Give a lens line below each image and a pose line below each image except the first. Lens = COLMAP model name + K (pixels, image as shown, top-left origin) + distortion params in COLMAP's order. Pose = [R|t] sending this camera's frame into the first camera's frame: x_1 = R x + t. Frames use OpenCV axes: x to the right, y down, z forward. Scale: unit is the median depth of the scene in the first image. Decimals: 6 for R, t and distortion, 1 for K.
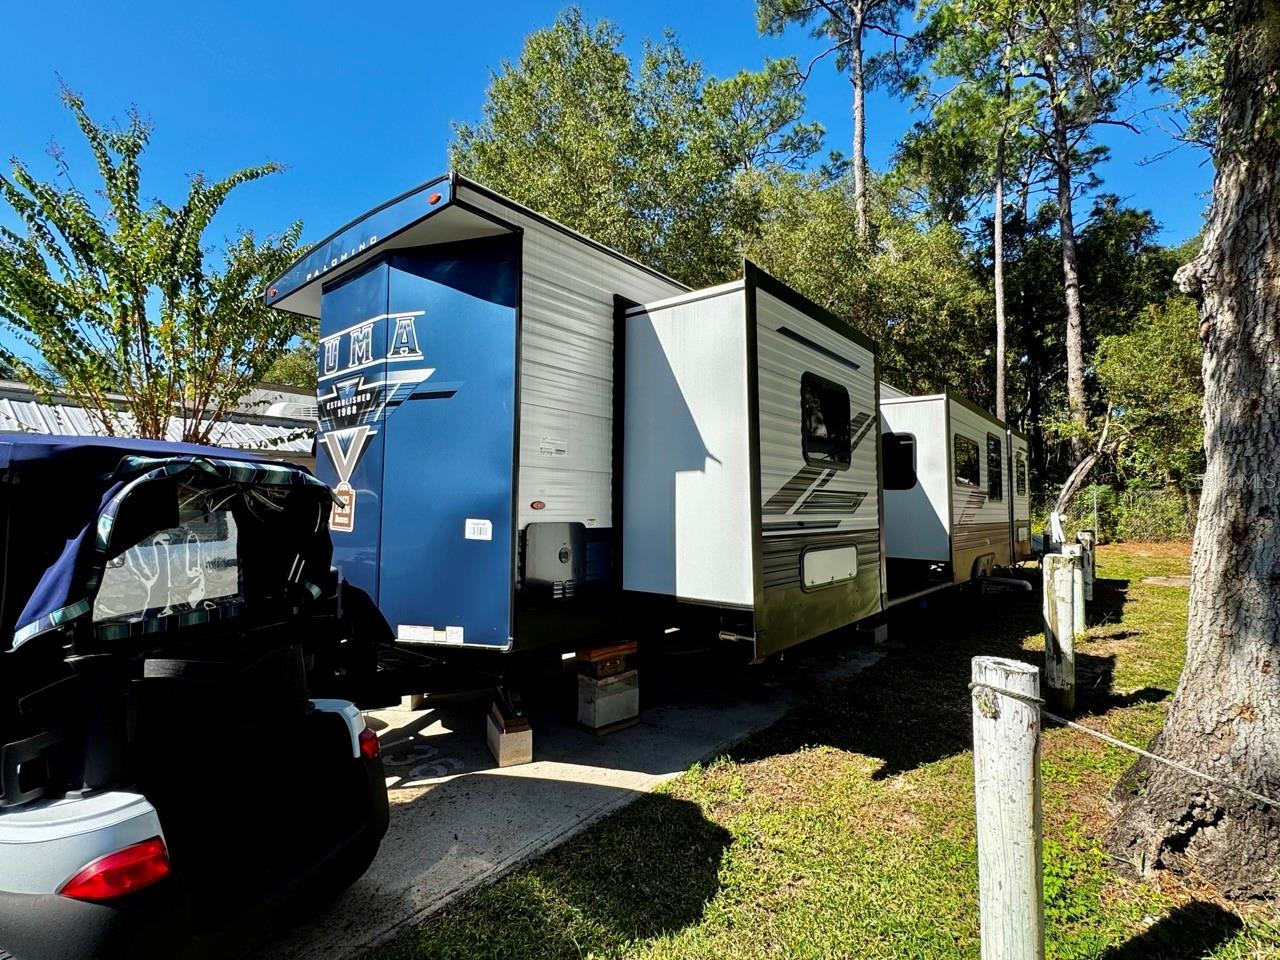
lens RADIAL K [[607.9, 0, 640.0], [0, 607.9, 480.0], [0, 0, 1]] dist [-0.002087, -0.000377]
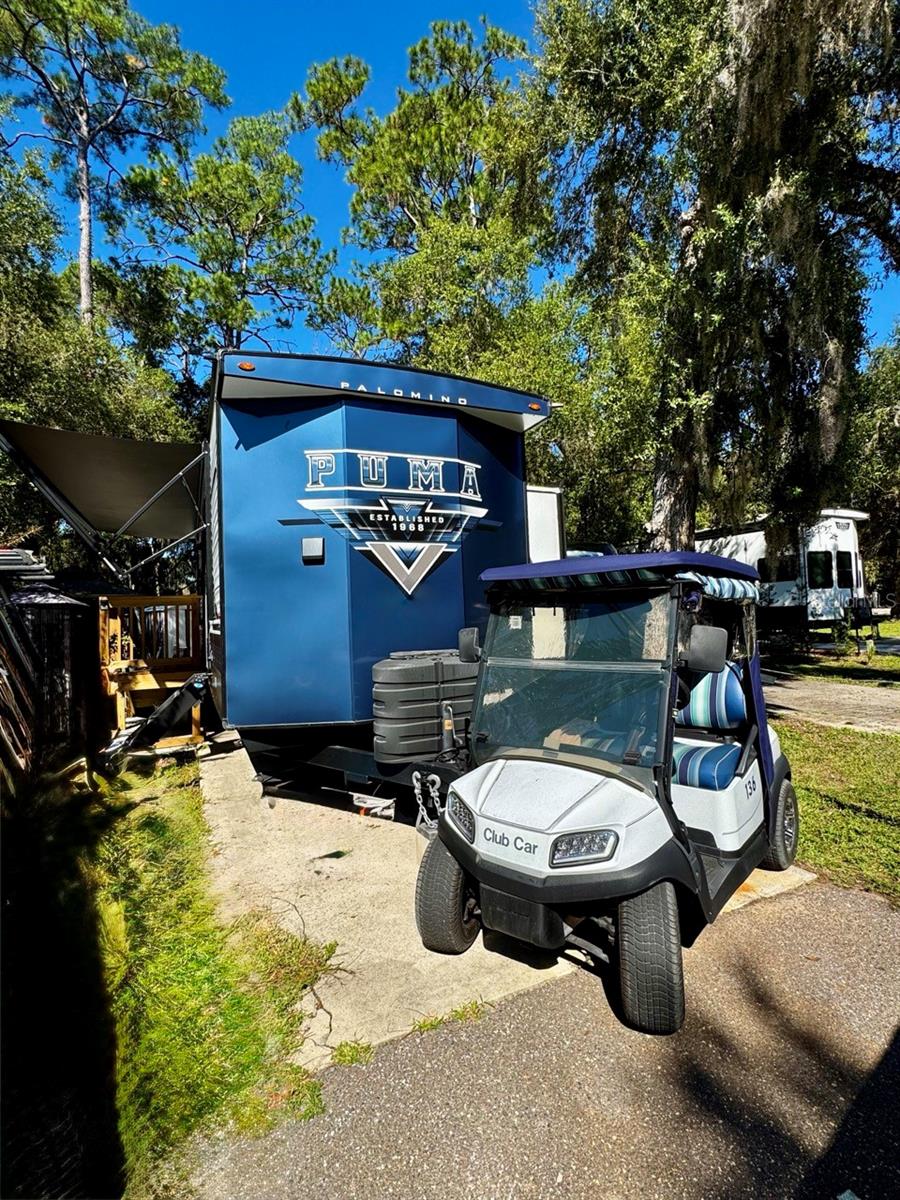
lens RADIAL K [[569.9, 0, 450.0], [0, 569.9, 600.0], [0, 0, 1]] dist [-0.002087, -0.000377]
pose [[0.432189, 0.007490, 0.901752, -1.488008], [-0.003979, 0.999972, -0.006398, 0.031963], [-0.901774, -0.000822, 0.432206, 0.489724]]
